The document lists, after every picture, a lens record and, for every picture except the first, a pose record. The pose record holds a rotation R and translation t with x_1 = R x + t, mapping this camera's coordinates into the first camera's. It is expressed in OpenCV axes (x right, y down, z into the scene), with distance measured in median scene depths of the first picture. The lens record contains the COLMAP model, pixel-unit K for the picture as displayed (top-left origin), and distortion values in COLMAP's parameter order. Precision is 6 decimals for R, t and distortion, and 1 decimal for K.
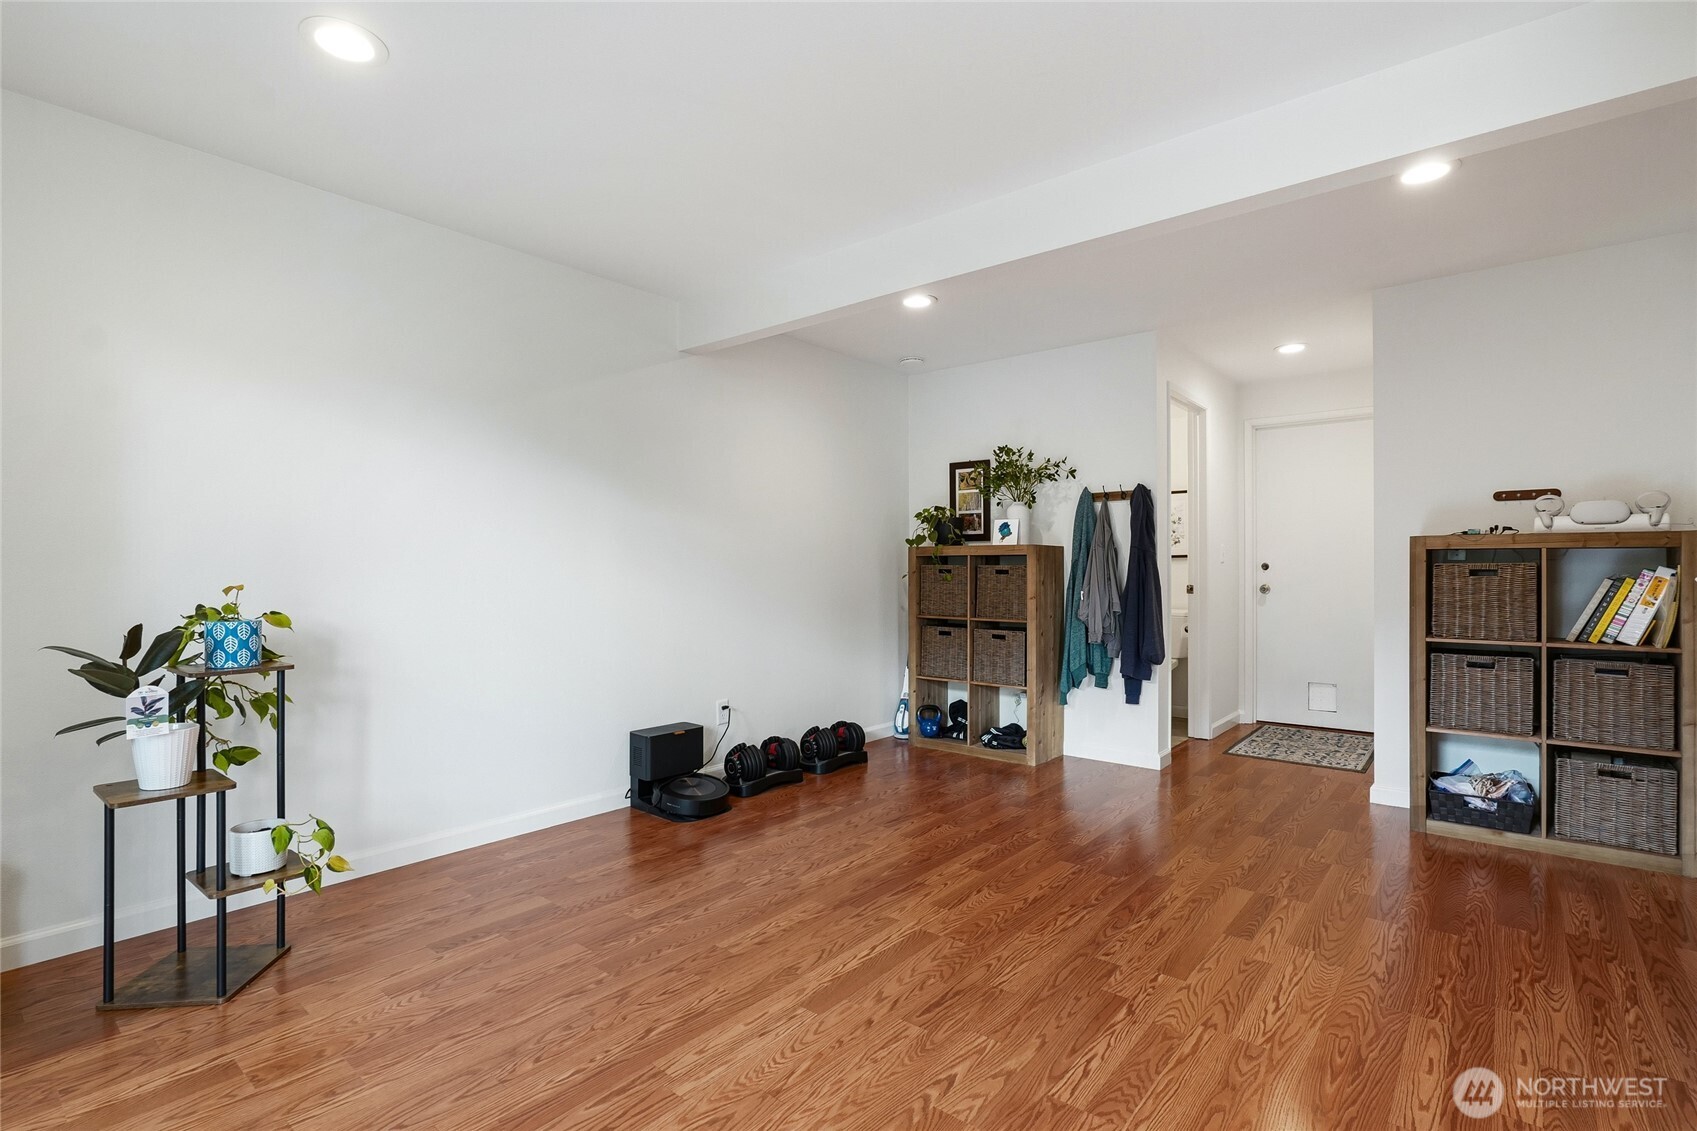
lens RADIAL K [[798.6, 0, 847.8], [0, 798.6, 565.9], [0, 0, 1]] dist [-0.009572, 0.000831]
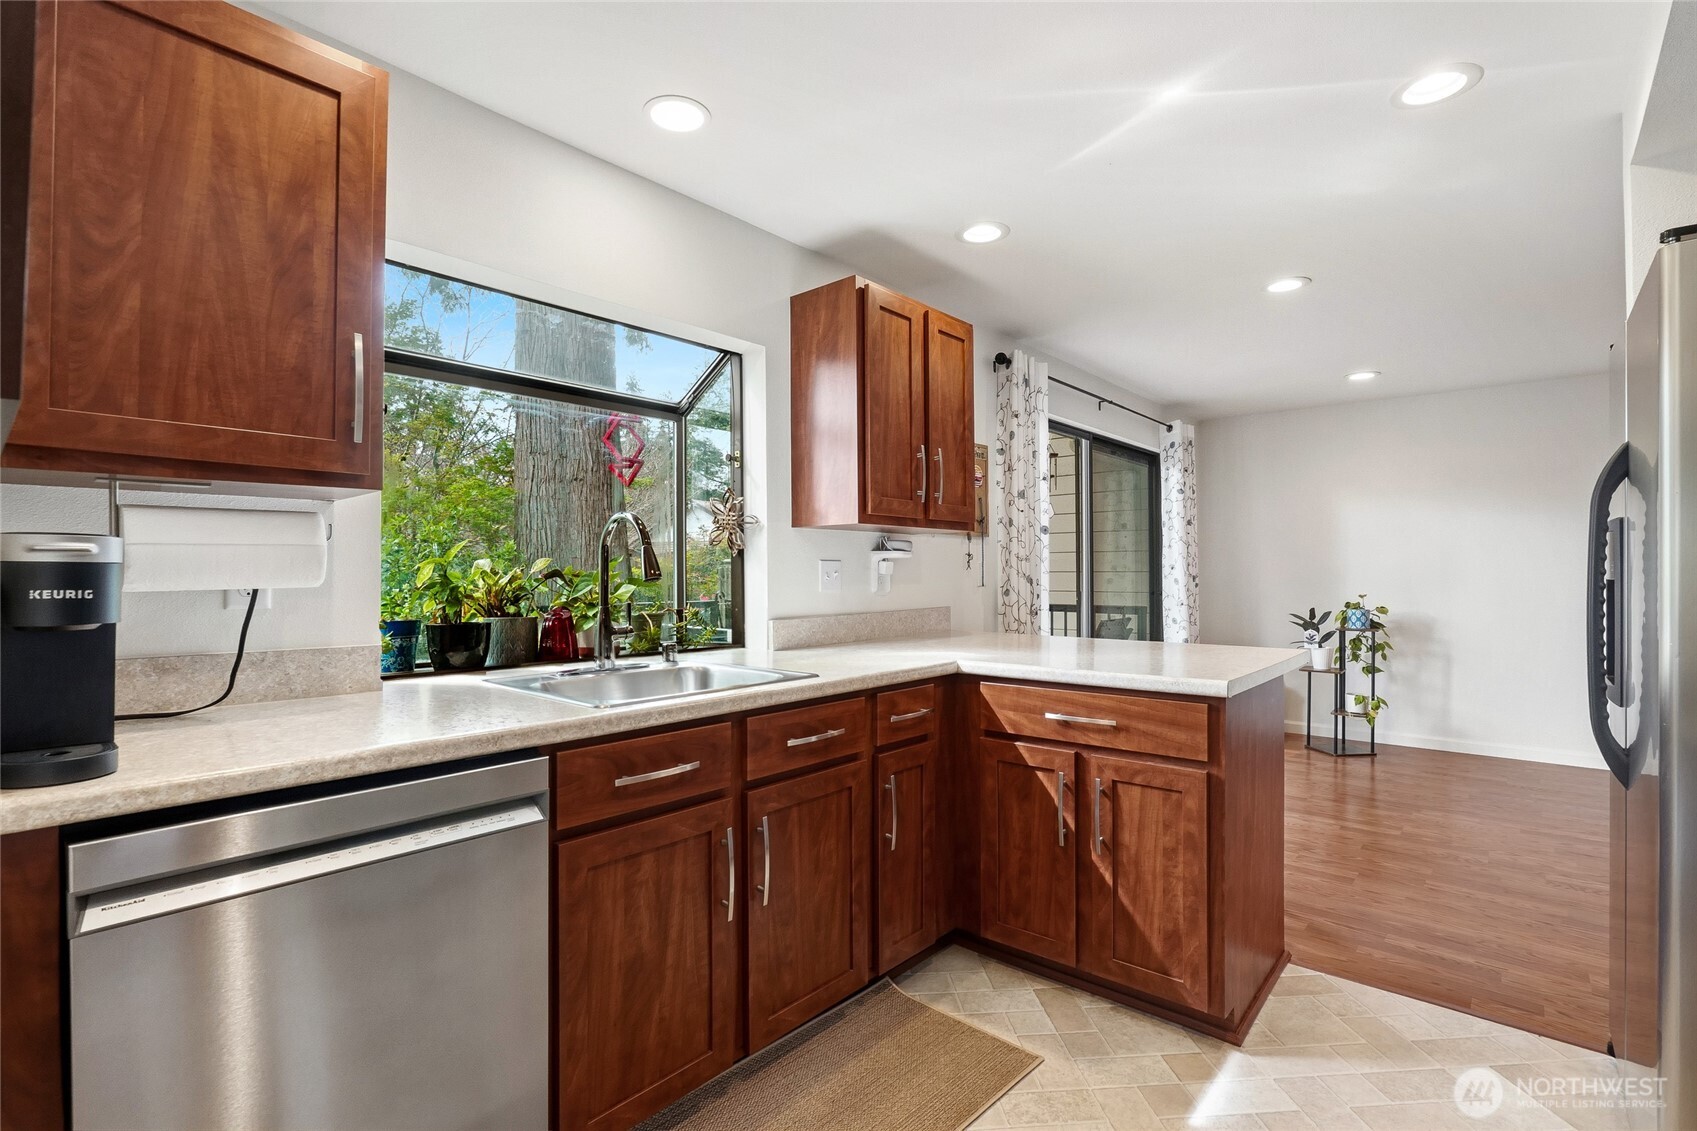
lens RADIAL K [[798.6, 0, 843.6], [0, 798.6, 562.5], [0, 0, 1]] dist [-0.009572, 0.000831]
pose [[-0.024194, -0.009177, -0.999665, 1.219495], [0.008844, 0.999917, -0.009393, -0.046128], [0.999668, -0.009068, -0.024111, -0.356546]]
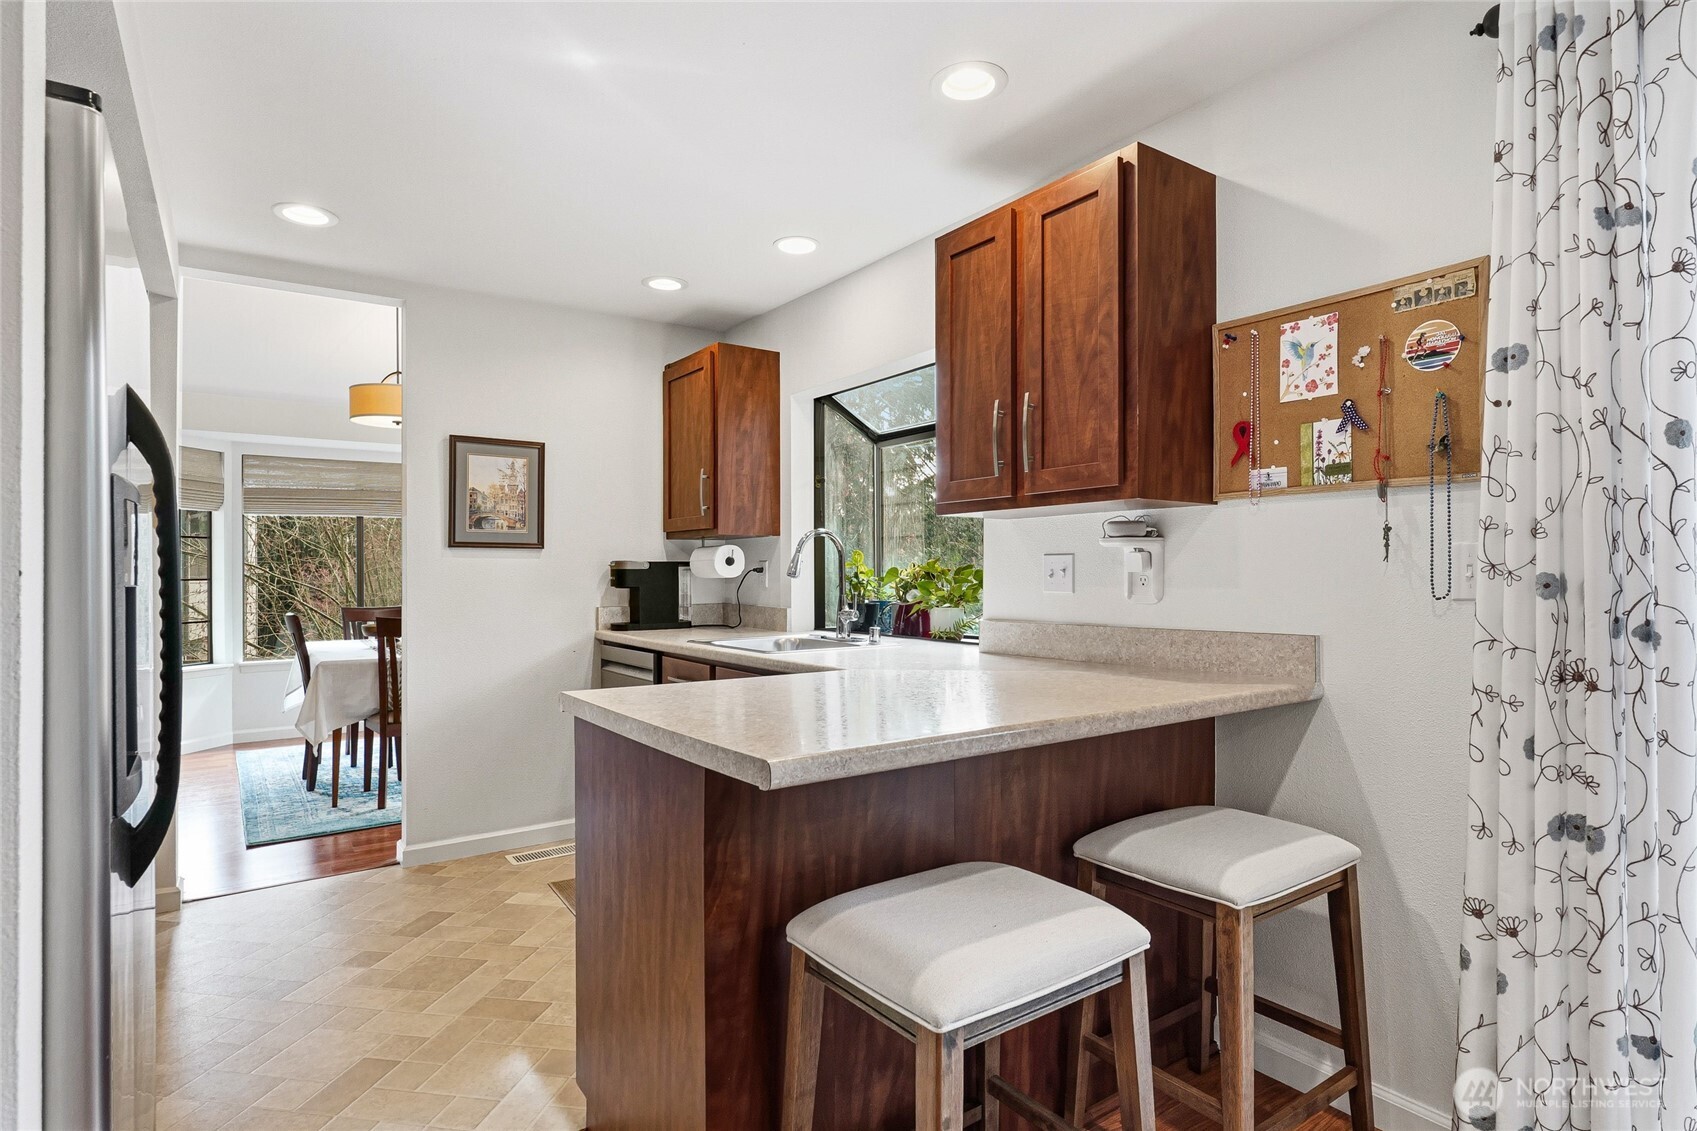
lens RADIAL K [[881.7, 0, 843.1], [0, 881.7, 567.4], [0, 0, 1]] dist [-0.002609, -0.000263]
pose [[-0.963685, 0.004169, 0.267010, 0.186328], [0.001981, 0.999962, -0.008465, -0.038481], [-0.267035, -0.007628, -0.963657, 0.510951]]
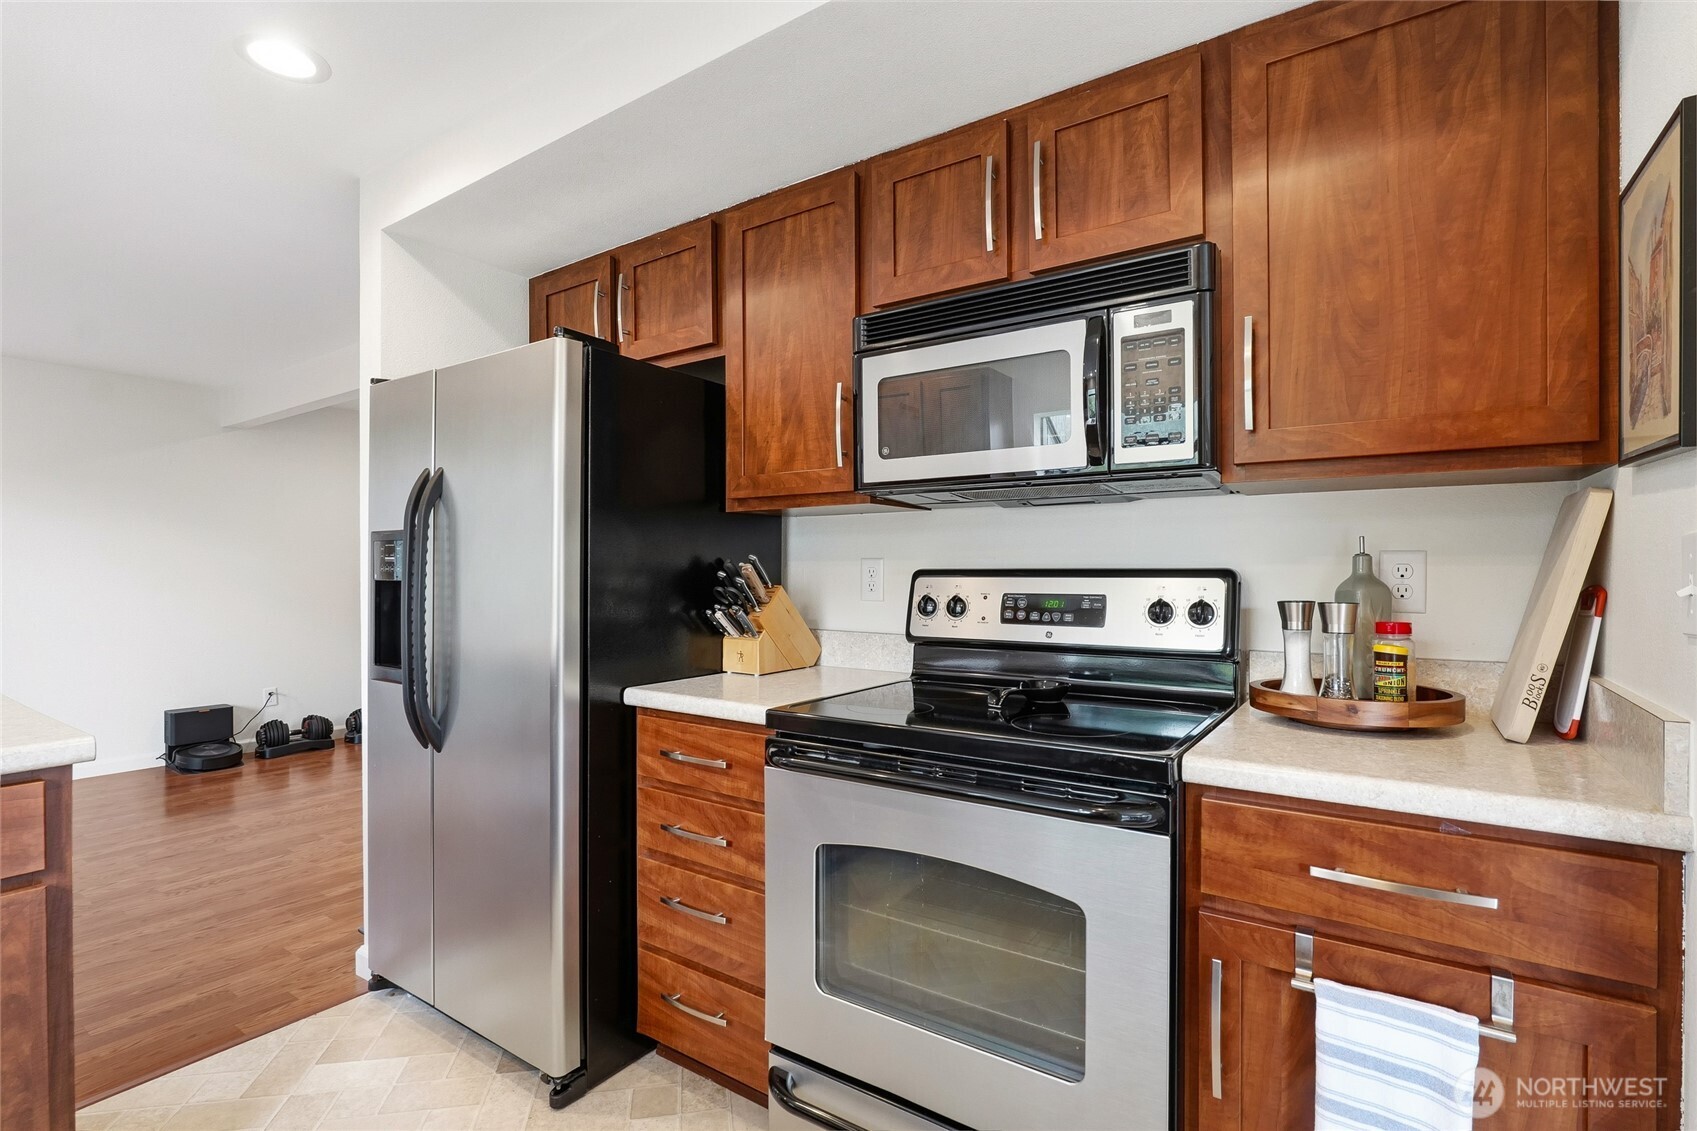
lens RADIAL K [[798.6, 0, 841.8], [0, 798.6, 567.3], [0, 0, 1]] dist [-0.009572, 0.000831]
pose [[0.996895, 0.000800, 0.078736, 0.939268], [-0.000956, 0.999998, 0.001936, -0.048944], [-0.078734, -0.002005, 0.996894, -0.535145]]
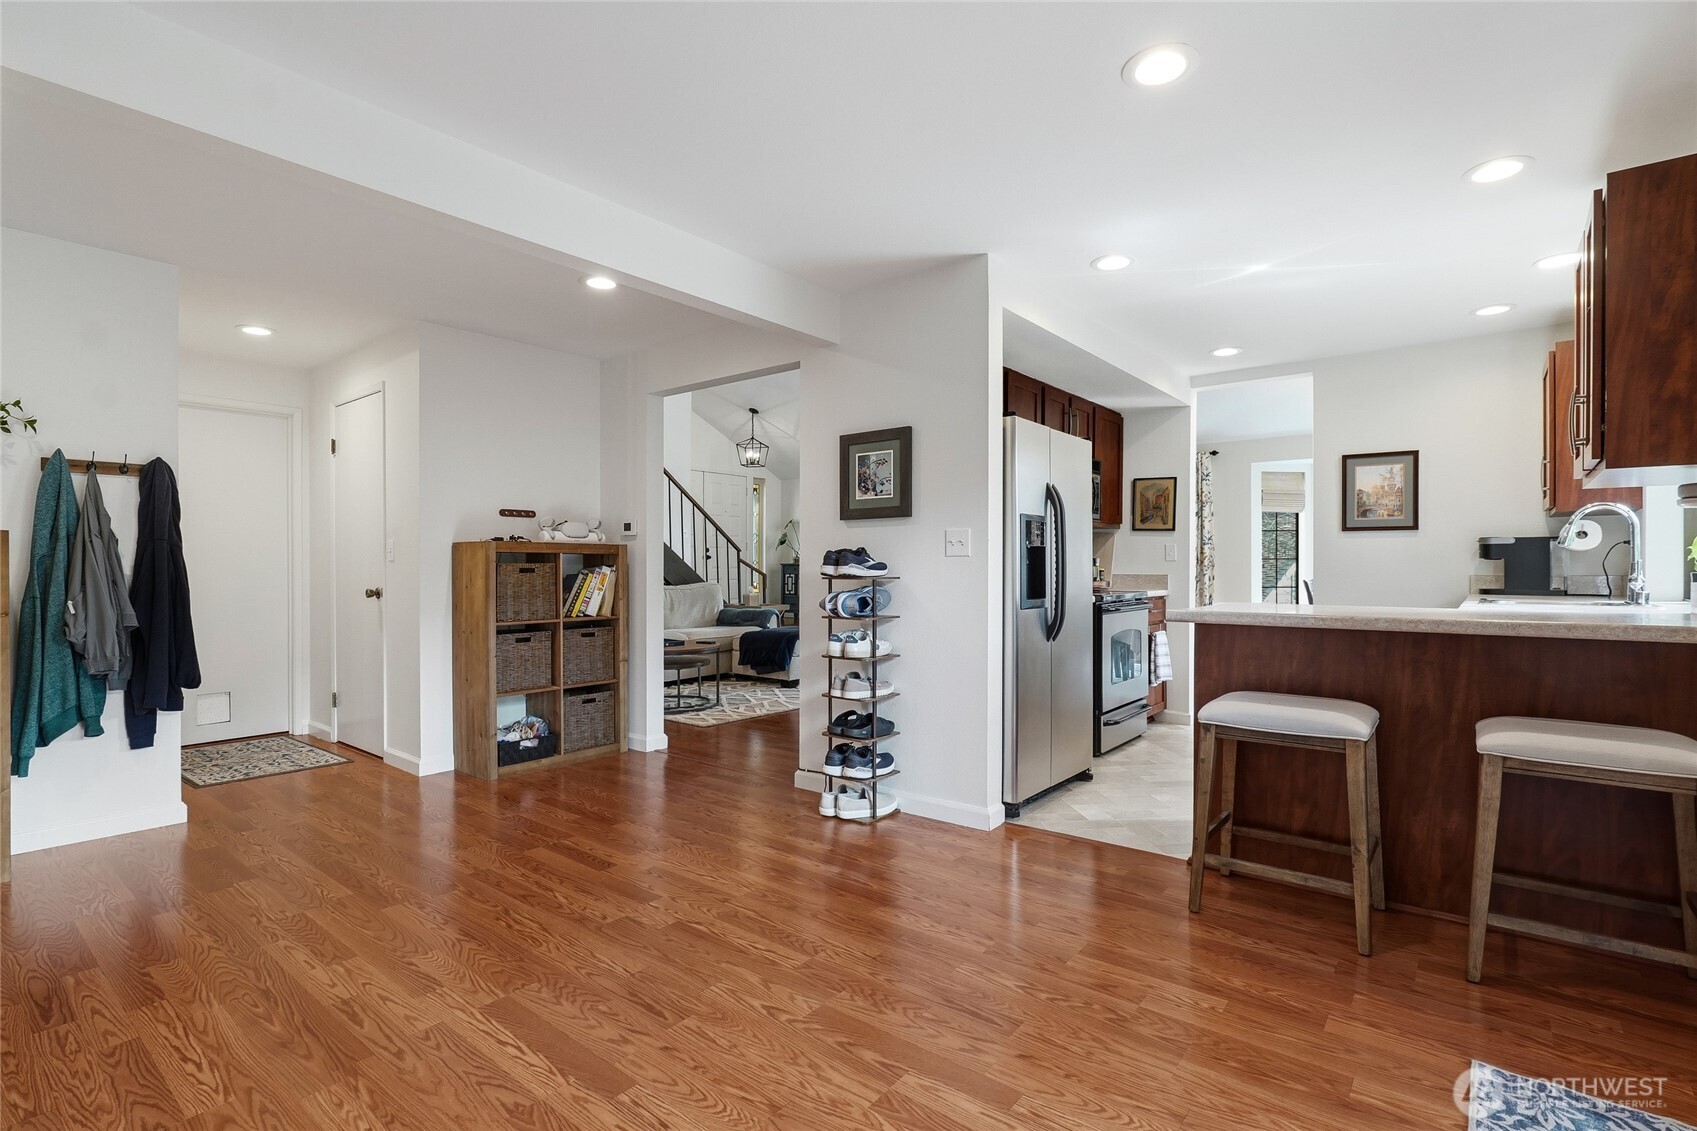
lens RADIAL K [[798.6, 0, 838.3], [0, 798.6, 570.9], [0, 0, 1]] dist [-0.009572, 0.000831]
pose [[0.003021, -0.006471, 0.999975, -0.586428], [-0.004796, 0.999967, 0.006485, -0.002686], [-0.999984, -0.004815, 0.002990, 0.507201]]
